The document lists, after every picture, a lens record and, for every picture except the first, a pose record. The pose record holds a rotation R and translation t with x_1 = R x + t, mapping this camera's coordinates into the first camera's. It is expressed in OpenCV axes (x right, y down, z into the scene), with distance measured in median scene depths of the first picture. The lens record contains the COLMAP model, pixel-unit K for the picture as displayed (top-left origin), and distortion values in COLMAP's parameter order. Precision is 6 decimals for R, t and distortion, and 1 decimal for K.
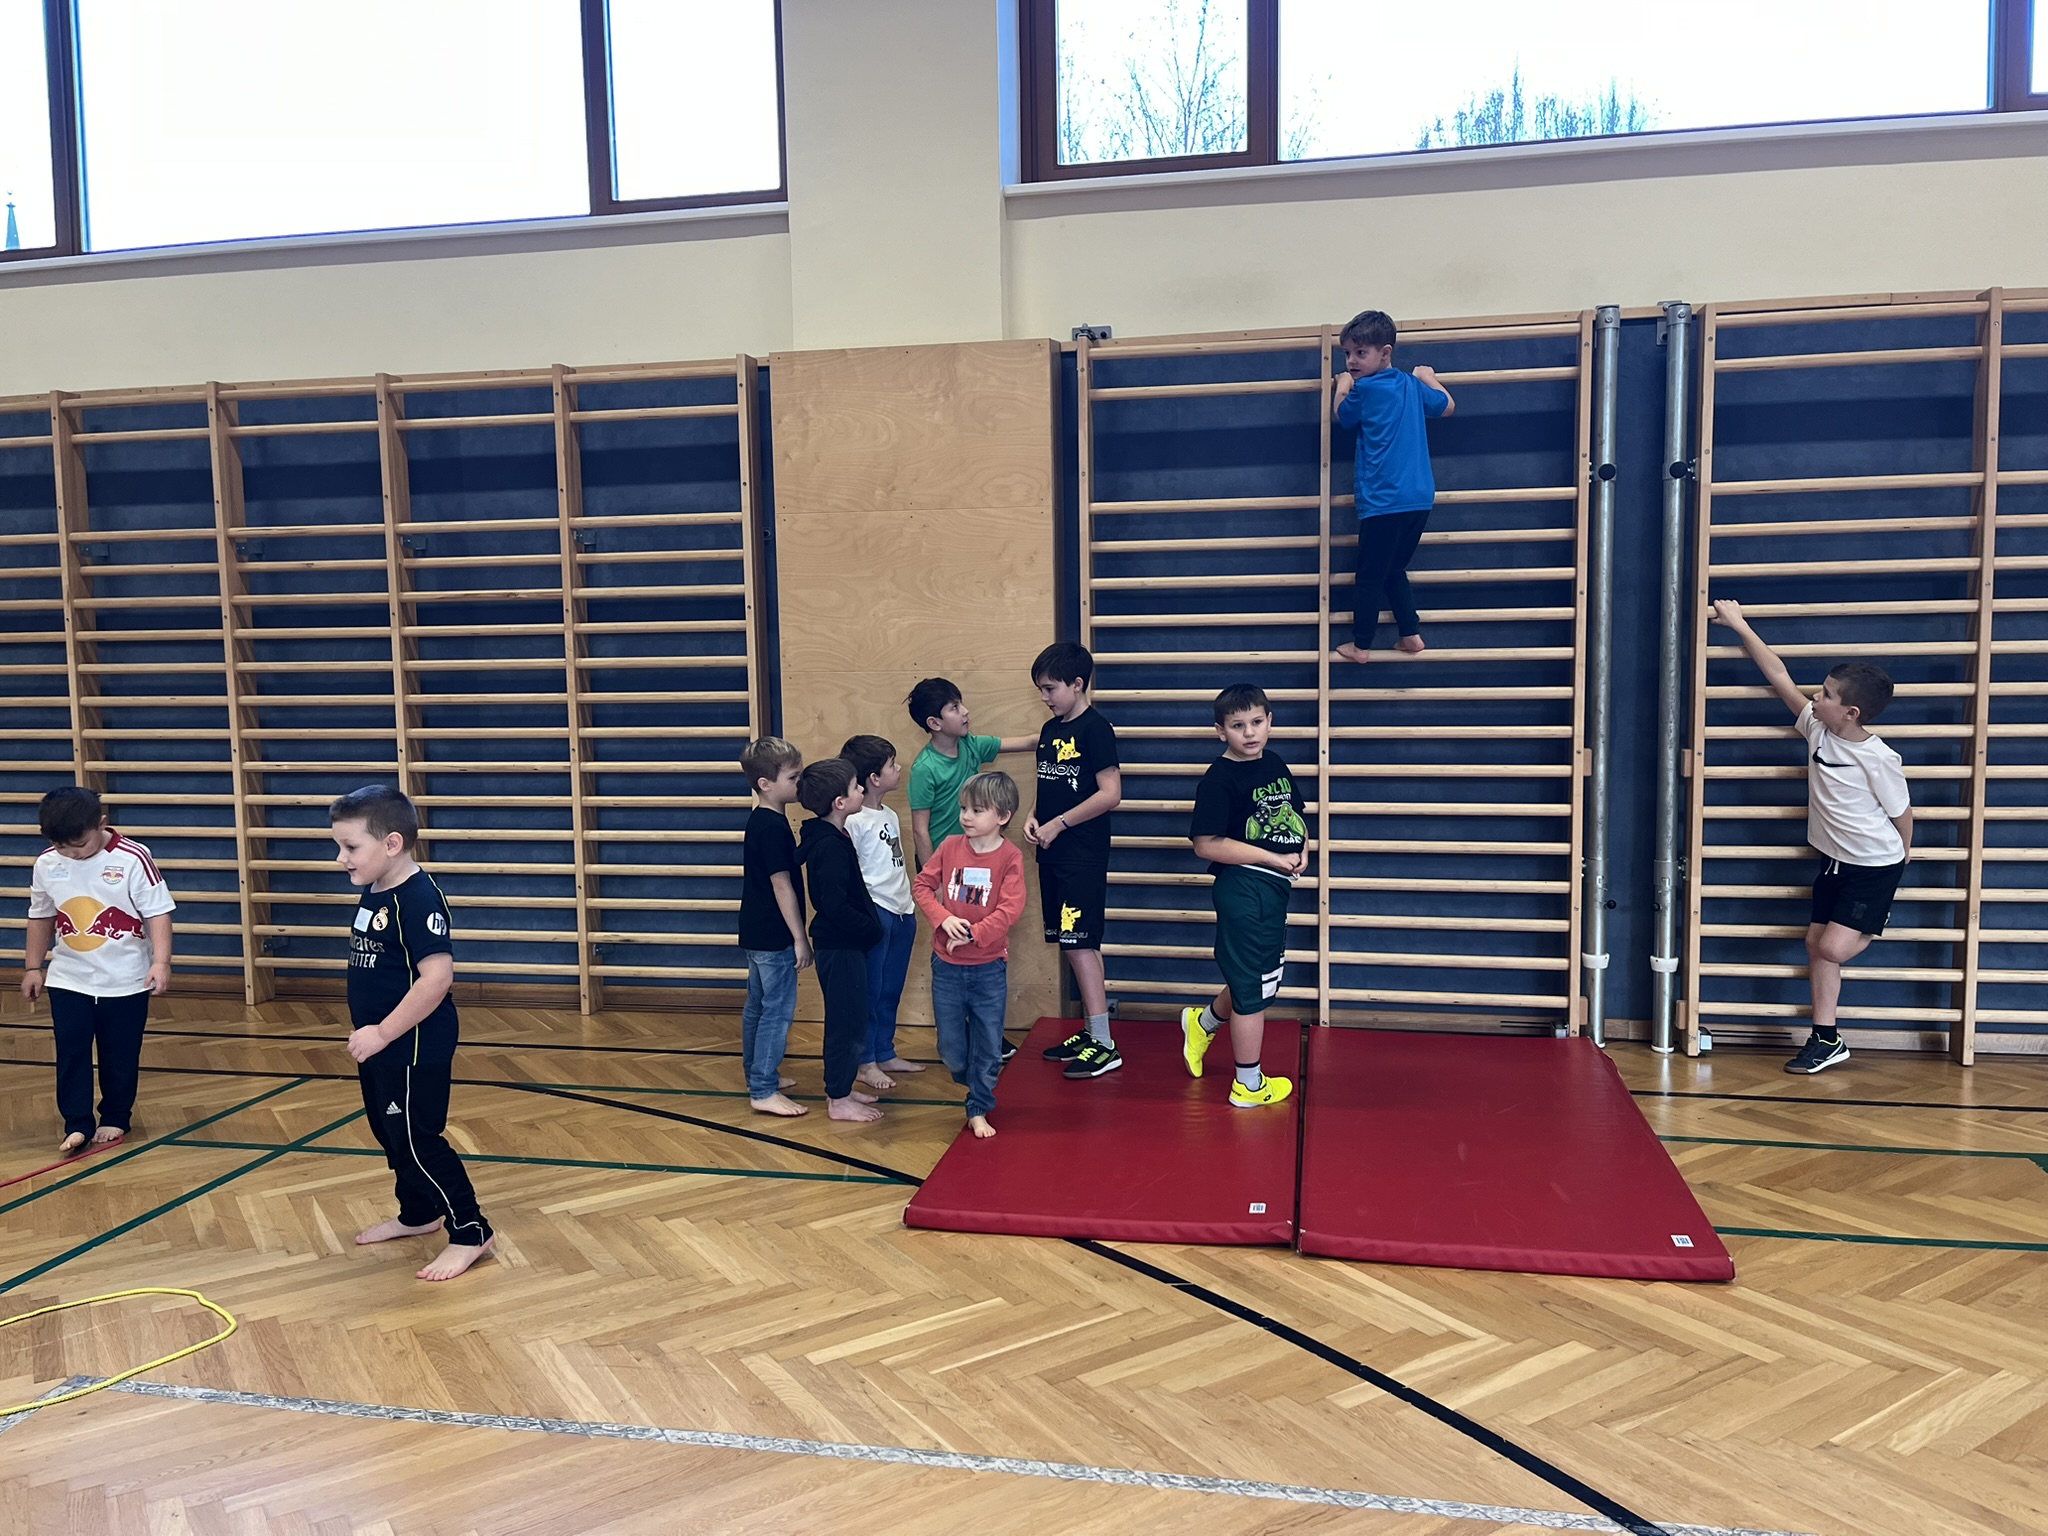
lens RADIAL K [[1638.5, 0, 1045.7], [0, 1638.5, 768.1], [0, 0, 1]] dist [0.071375, -0.061365]
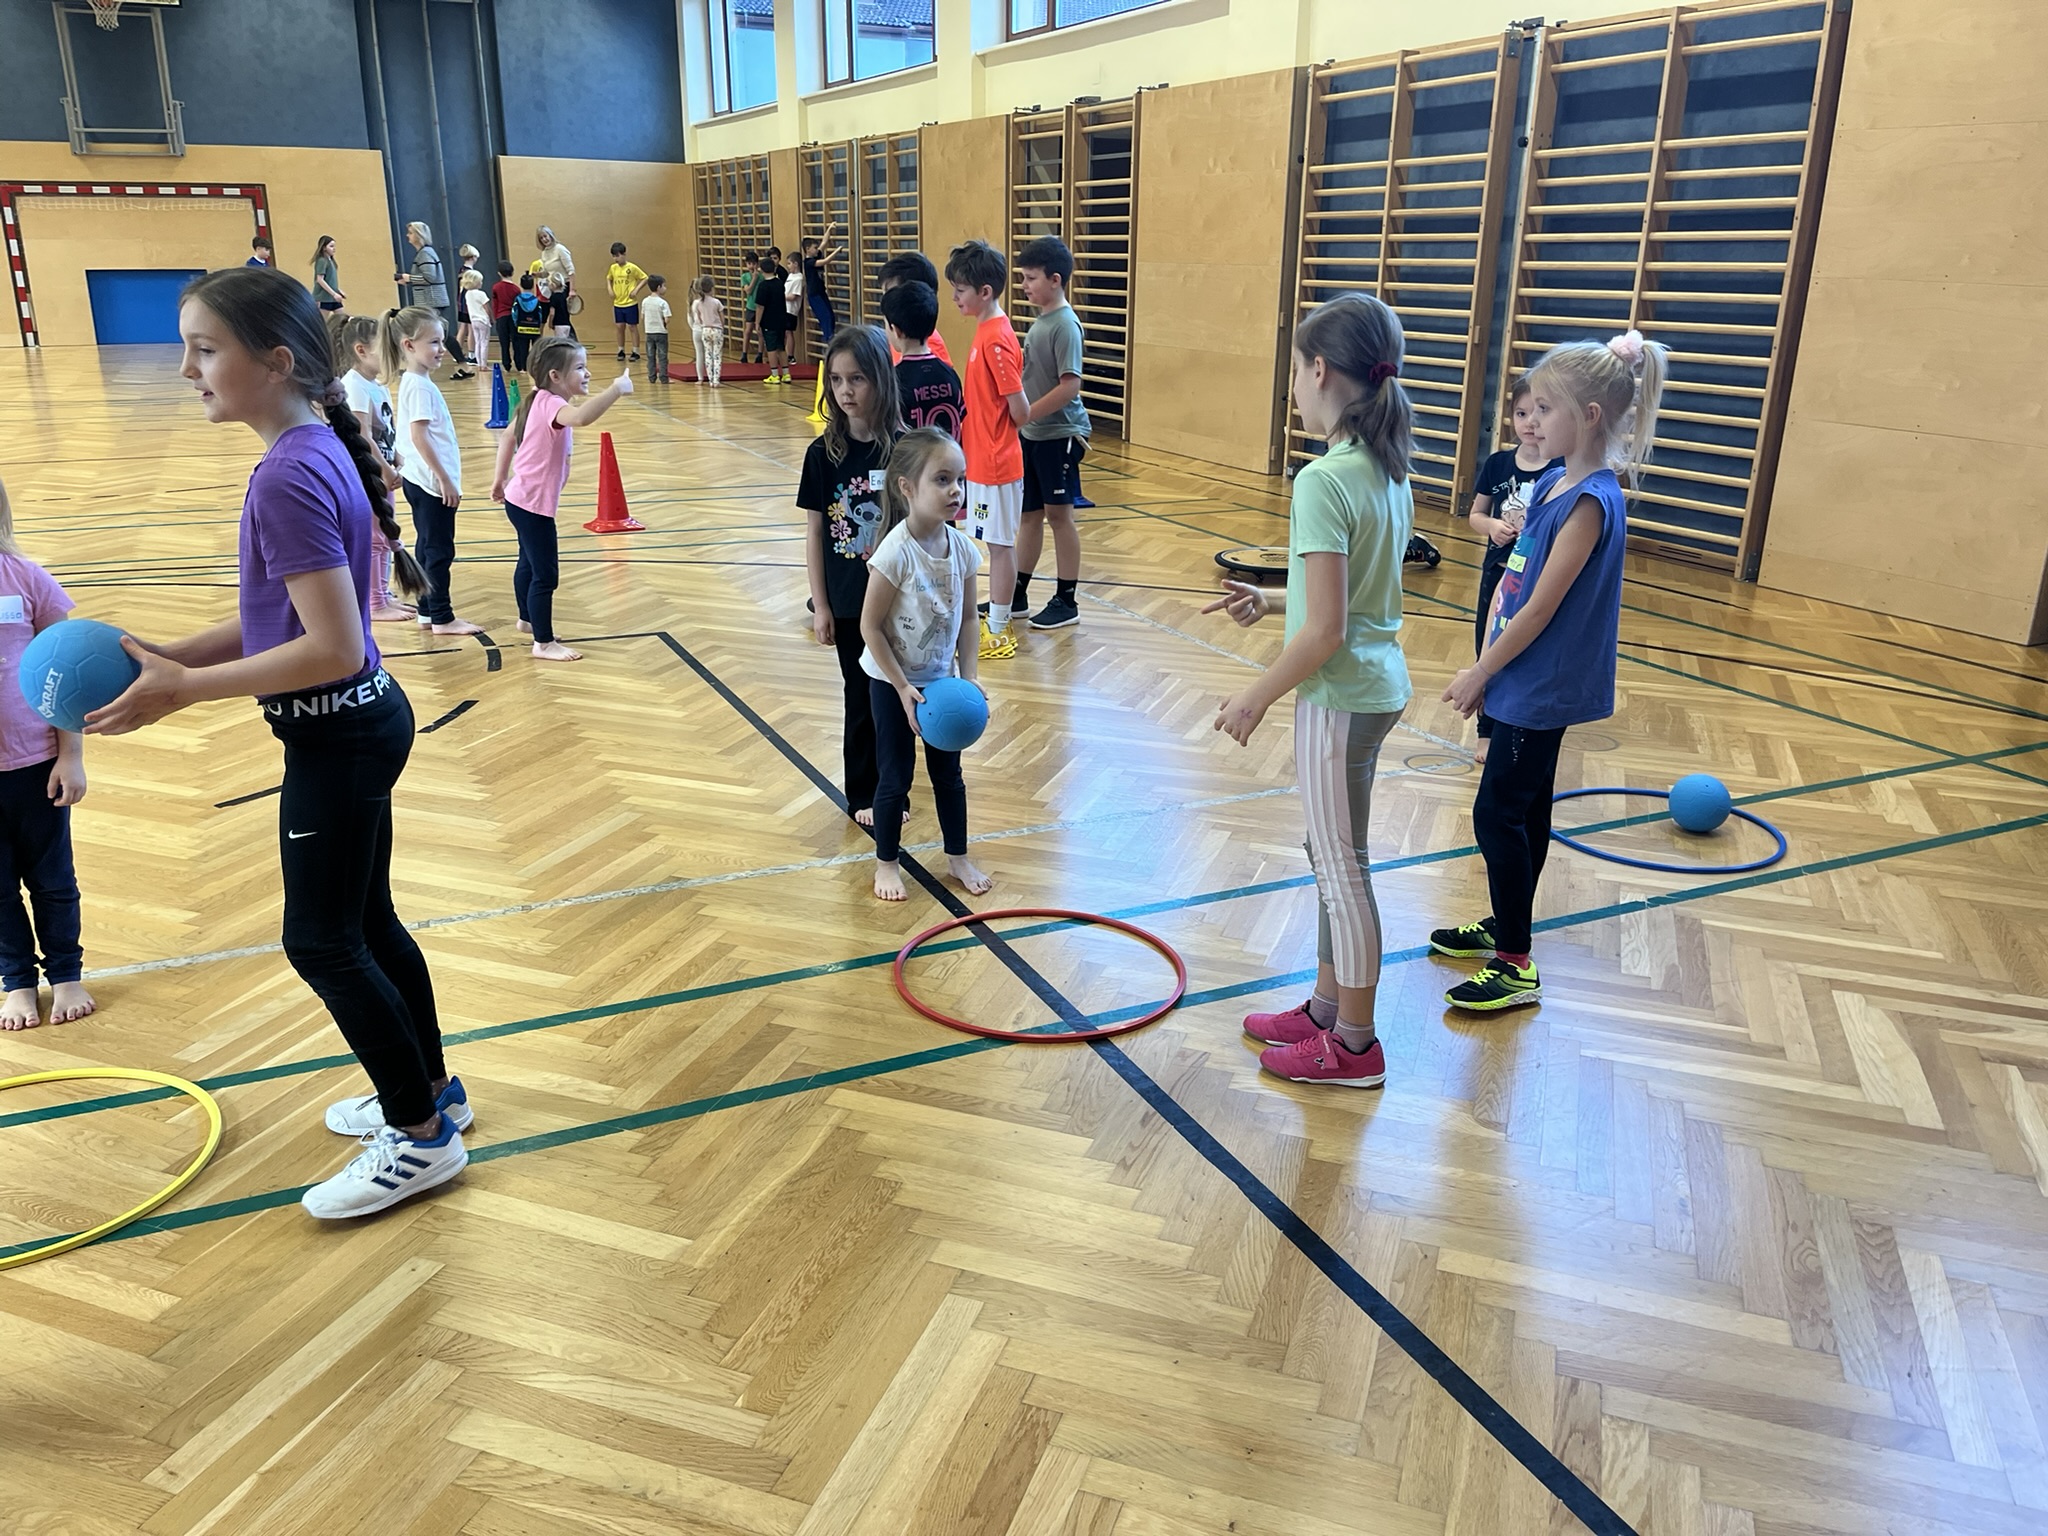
lens RADIAL K [[1638.5, 0, 1036.6], [0, 1638.5, 768.1], [0, 0, 1]] dist [0.071375, -0.061365]
pose [[0.582402, 0.272912, -0.765720, 0.598098], [-0.094310, 0.958283, 0.269812, 0.002454], [0.807412, -0.084925, 0.583845, -0.137017]]
